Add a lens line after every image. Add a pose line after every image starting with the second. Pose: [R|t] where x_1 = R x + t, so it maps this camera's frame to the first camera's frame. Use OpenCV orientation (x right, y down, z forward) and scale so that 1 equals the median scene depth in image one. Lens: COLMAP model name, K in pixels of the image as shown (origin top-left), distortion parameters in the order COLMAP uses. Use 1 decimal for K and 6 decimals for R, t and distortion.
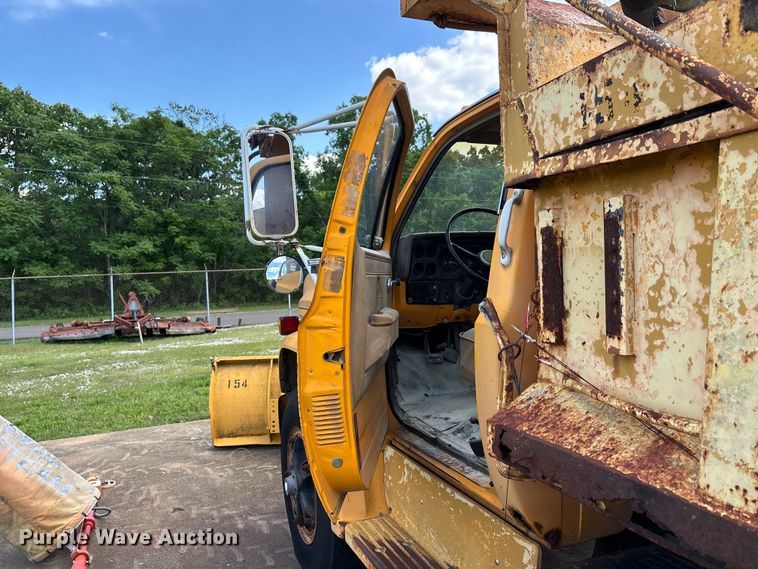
lens RADIAL K [[573.5, 0, 379.0], [0, 573.5, 284.5], [0, 0, 1]] dist [0.002793, -0.003014]
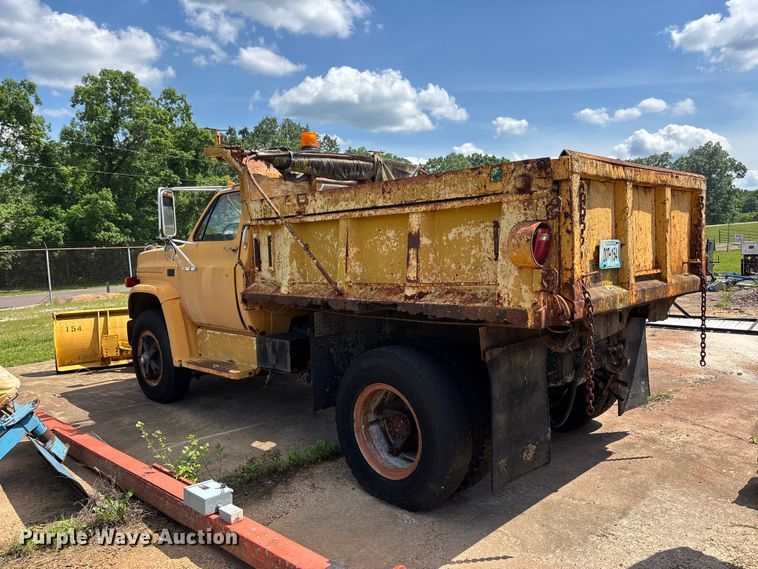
lens RADIAL K [[574.0, 0, 385.6], [0, 574.0, 281.3], [0, 0, 1]] dist [0.032031, -0.008018]
pose [[0.915580, -0.031487, 0.400902, -0.421877], [0.019584, 0.999238, 0.033754, 0.066435], [-0.401659, -0.023053, 0.915499, -2.694036]]
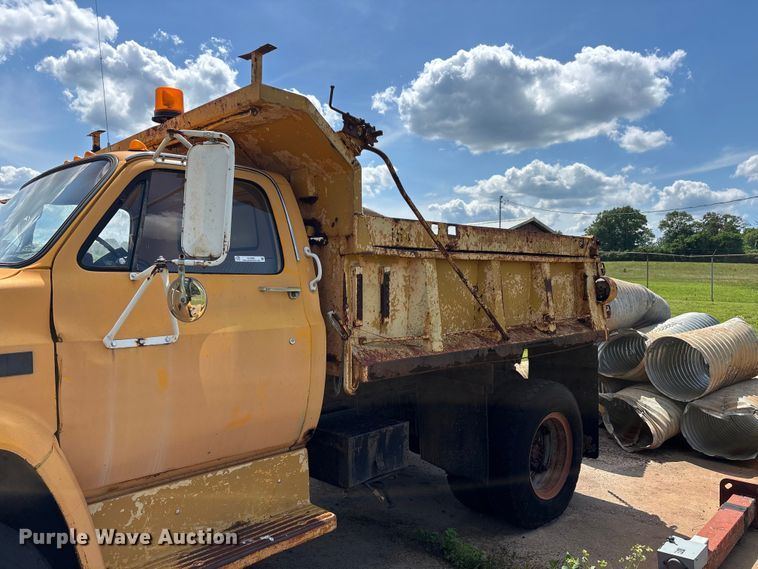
lens RADIAL K [[574.0, 0, 385.6], [0, 574.0, 281.3], [0, 0, 1]] dist [0.032031, -0.008018]
pose [[-0.388501, 0.012543, 0.921363, -1.844666], [0.024052, 0.999705, -0.003468, -0.063896], [-0.921135, 0.020813, -0.388688, 1.810364]]
